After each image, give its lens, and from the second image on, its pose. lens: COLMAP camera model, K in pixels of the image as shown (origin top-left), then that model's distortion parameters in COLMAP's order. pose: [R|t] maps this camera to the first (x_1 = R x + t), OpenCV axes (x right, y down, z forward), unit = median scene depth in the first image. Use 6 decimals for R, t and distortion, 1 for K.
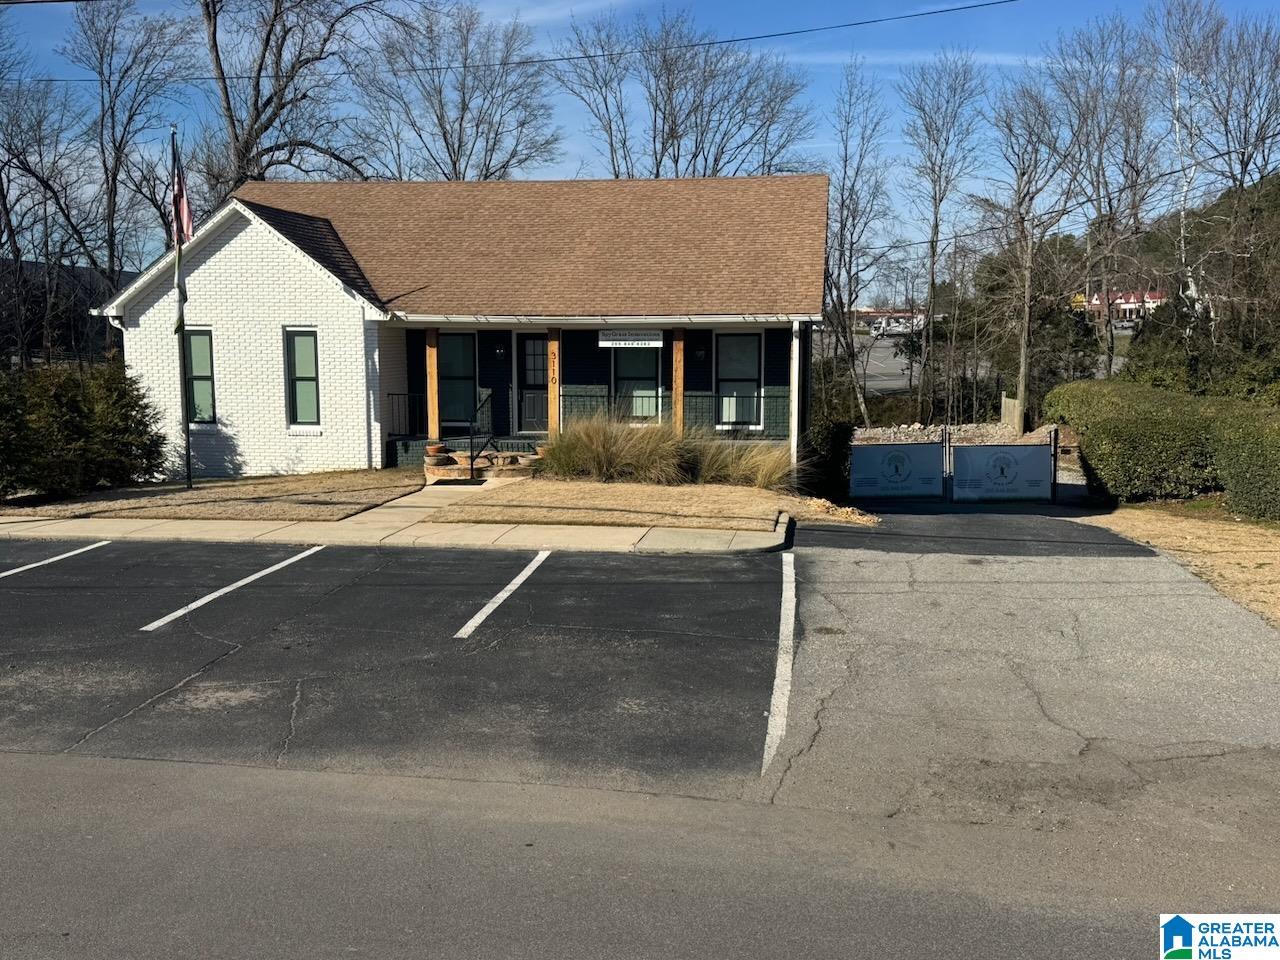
lens RADIAL K [[1256.8, 0, 640.0], [0, 1256.8, 480.0], [0, 0, 1]] dist [0.199370, -0.411874]
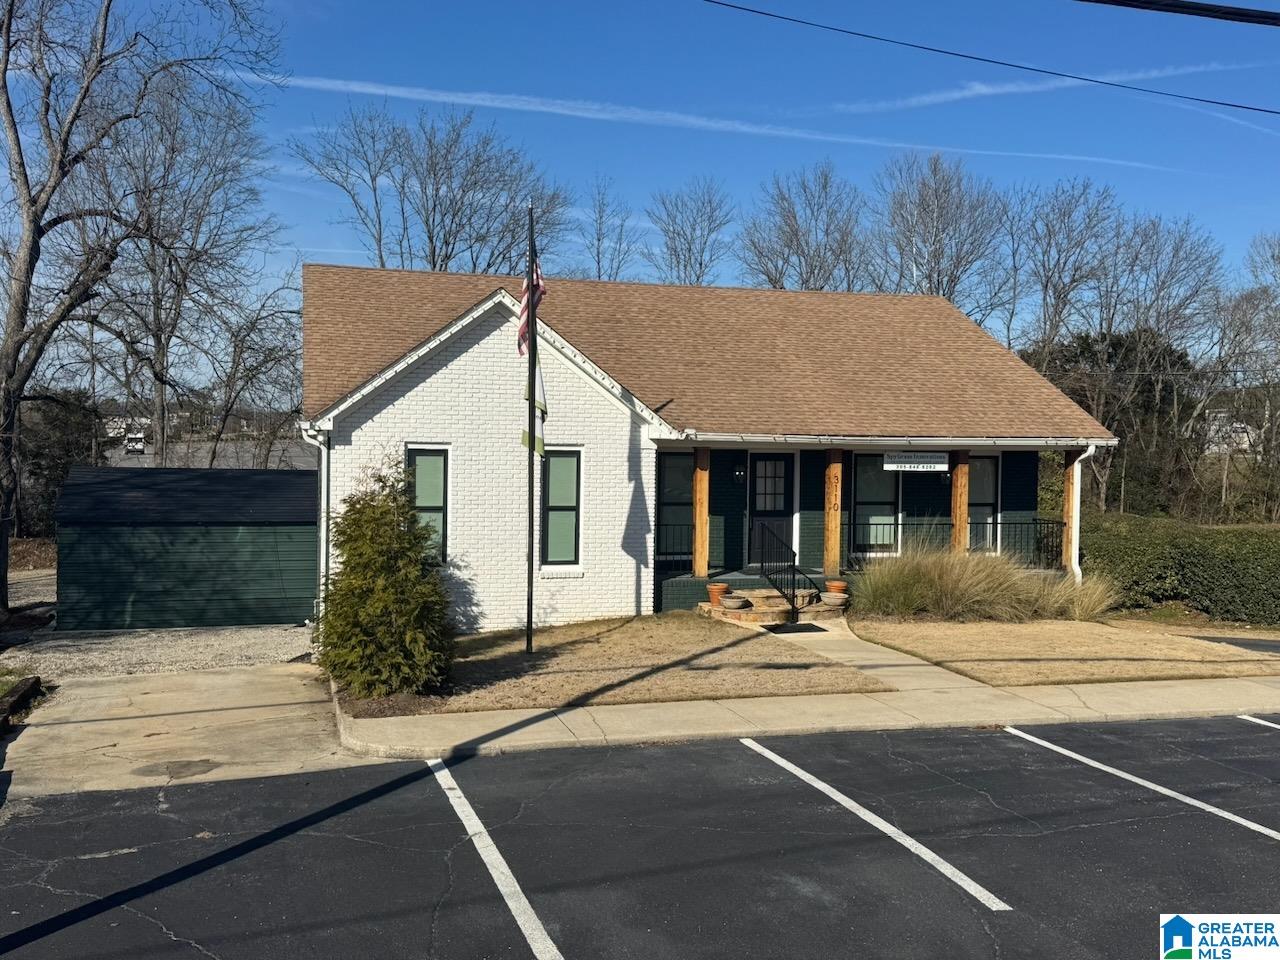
lens RADIAL K [[1203.4, 0, 640.0], [0, 1203.4, 480.0], [0, 0, 1]] dist [0.162686, -0.275894]
pose [[0.919452, 0.001564, 0.393199, -0.522758], [0.034567, 0.995799, -0.084790, -0.030144], [-0.391680, 0.091552, 0.915535, 0.267393]]
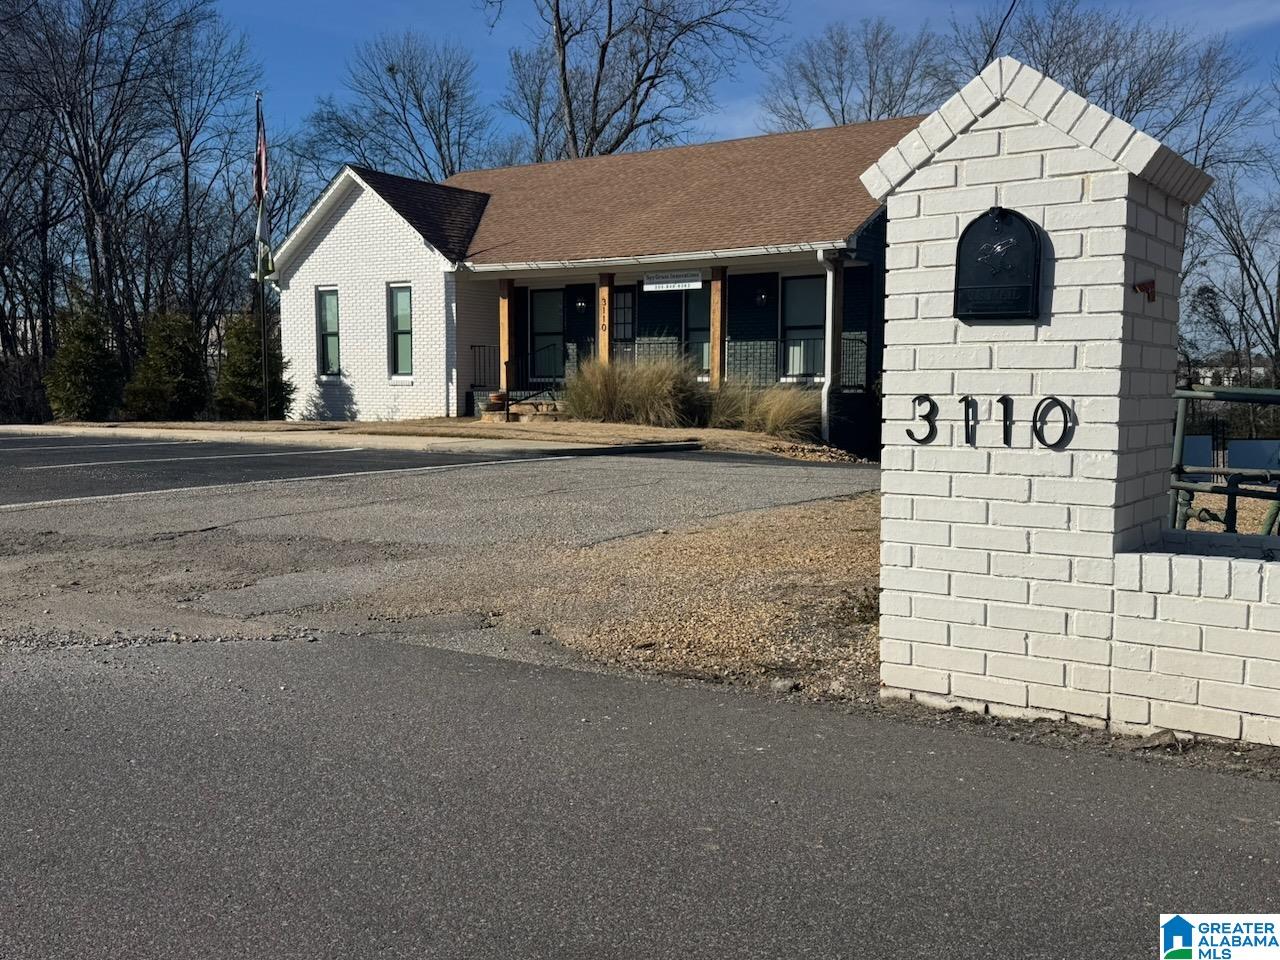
lens RADIAL K [[1256.8, 0, 640.0], [0, 1256.8, 480.0], [0, 0, 1]] dist [0.199370, -0.411874]
pose [[0.902942, 0.033995, -0.428415, 0.373120], [-0.053938, 0.997948, -0.034494, 0.069855], [0.426364, 0.054254, 0.902923, 0.135353]]
